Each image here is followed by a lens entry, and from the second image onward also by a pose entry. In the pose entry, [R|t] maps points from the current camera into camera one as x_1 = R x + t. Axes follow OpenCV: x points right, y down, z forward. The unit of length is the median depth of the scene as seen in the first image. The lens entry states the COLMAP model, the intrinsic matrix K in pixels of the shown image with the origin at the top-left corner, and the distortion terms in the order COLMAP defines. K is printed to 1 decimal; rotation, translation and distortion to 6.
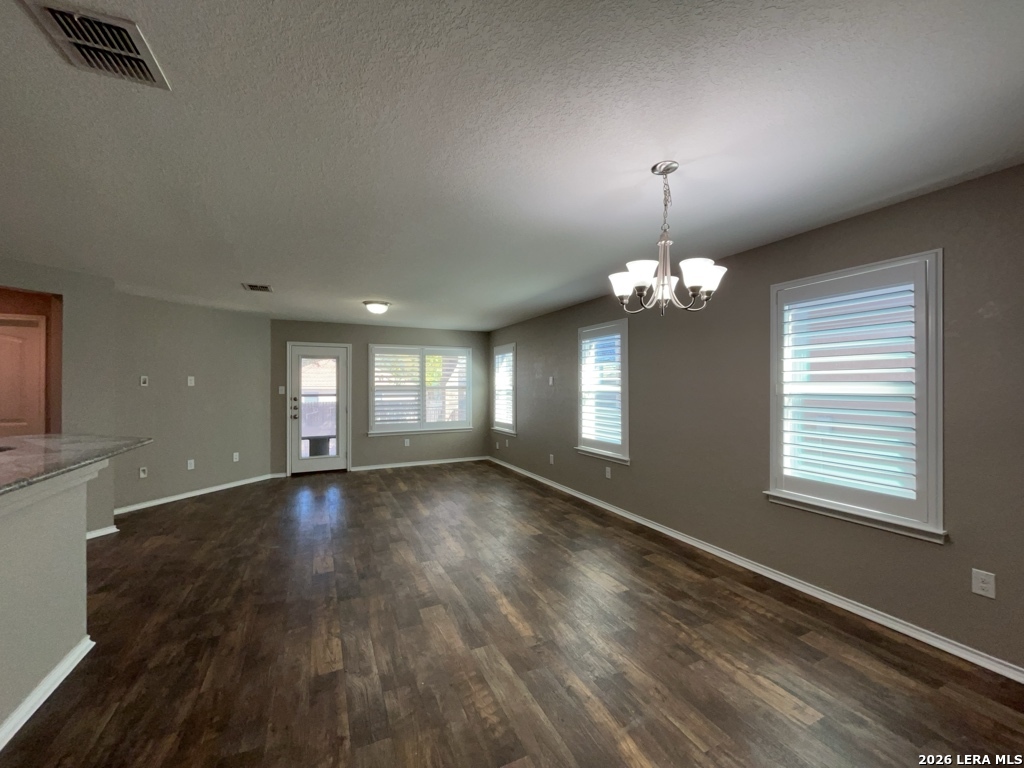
lens RADIAL K [[411.8, 0, 491.4], [0, 411.8, 387.1], [0, 0, 1]] dist [-0.001082, 0.000110]
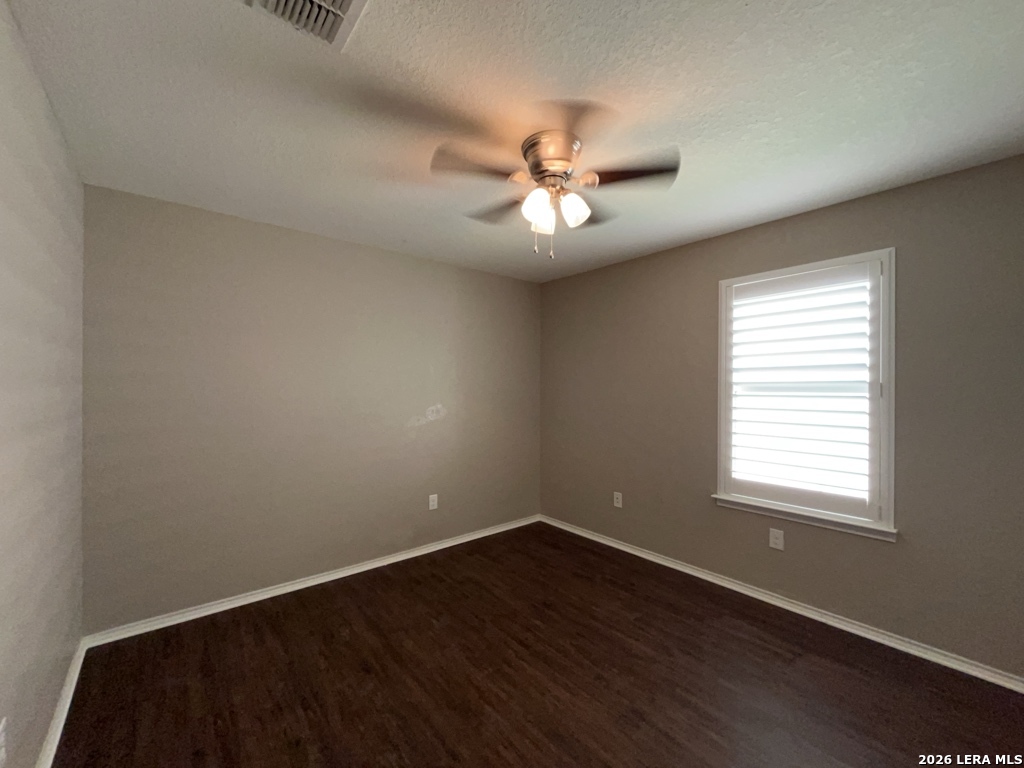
lens RADIAL K [[411.8, 0, 486.7], [0, 411.8, 394.5], [0, 0, 1]] dist [-0.001082, 0.000110]
pose [[0.968914, -0.005897, 0.247326, -0.119748], [0.001866, 0.999862, 0.016533, 0.000379], [-0.247389, -0.015558, 0.968791, 0.280577]]
